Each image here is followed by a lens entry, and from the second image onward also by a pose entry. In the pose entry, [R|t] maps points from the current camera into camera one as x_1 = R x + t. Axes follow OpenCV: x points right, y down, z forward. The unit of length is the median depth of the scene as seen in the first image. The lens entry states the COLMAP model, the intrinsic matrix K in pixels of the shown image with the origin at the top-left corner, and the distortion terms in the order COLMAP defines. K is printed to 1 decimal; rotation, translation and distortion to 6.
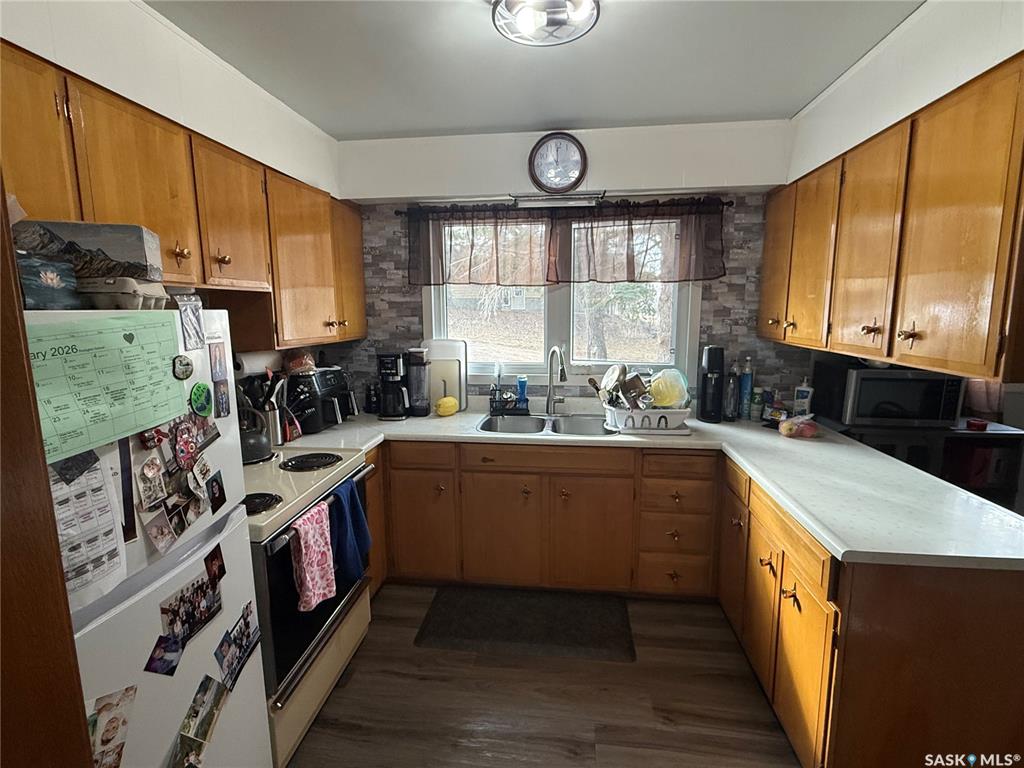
lens RADIAL K [[489.7, 0, 512.0], [0, 489.7, 384.0], [0, 0, 1]] dist [-0.000444, 0.000188]
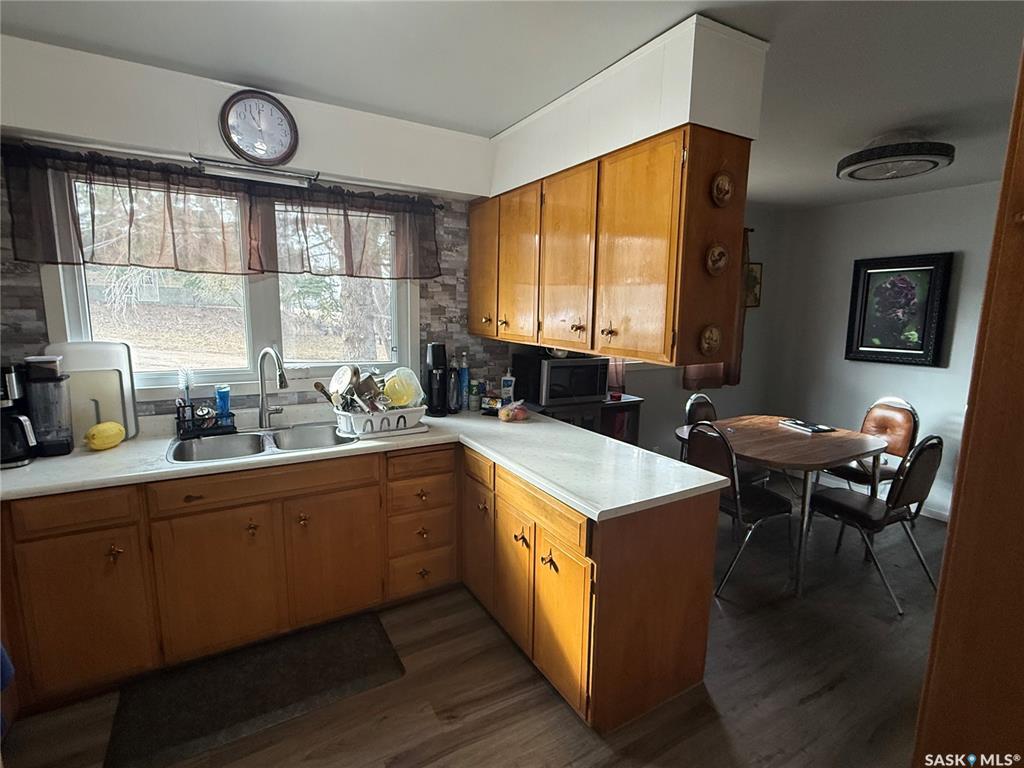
lens RADIAL K [[489.7, 0, 512.0], [0, 489.7, 384.0], [0, 0, 1]] dist [-0.000444, 0.000188]
pose [[0.797114, -0.072556, 0.599454, -0.094635], [0.068441, 0.997213, 0.029692, -0.011682], [-0.599937, 0.017359, 0.799859, 0.080159]]
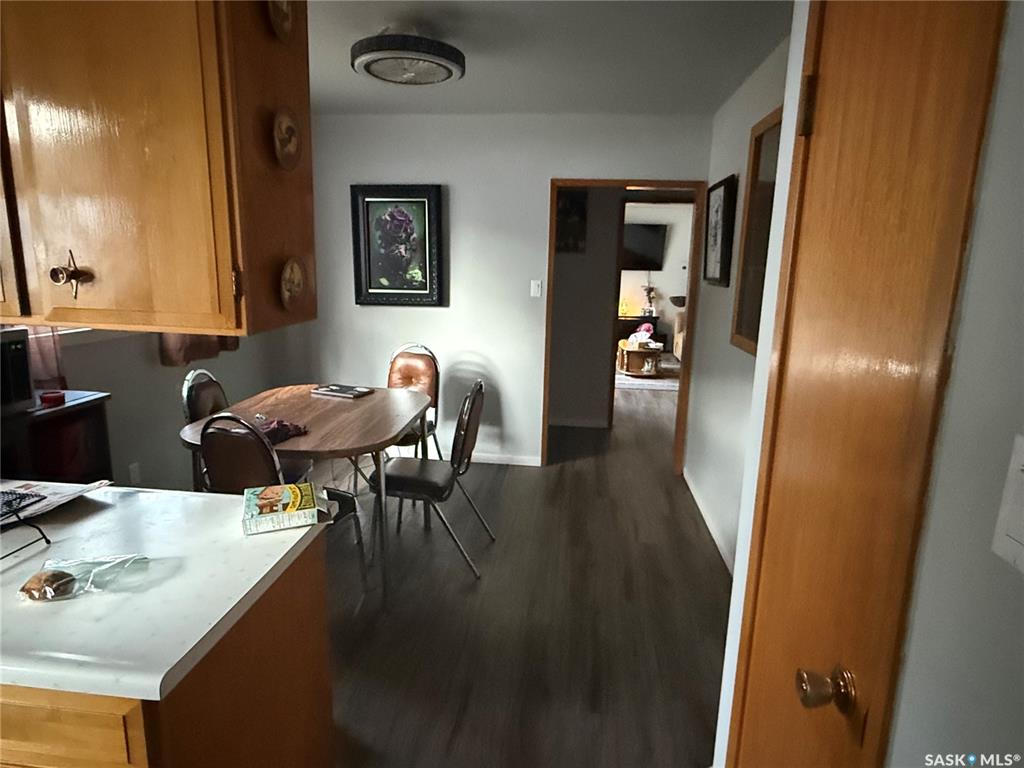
lens RADIAL K [[614.2, 0, 512.0], [0, 614.2, 384.0], [0, 0, 1]] dist [-0.001122, -0.000679]
pose [[-0.000506, -0.192547, 0.981288, 0.040432], [0.126235, 0.973426, 0.191069, -0.027054], [-0.992000, 0.123969, 0.023814, 0.280543]]
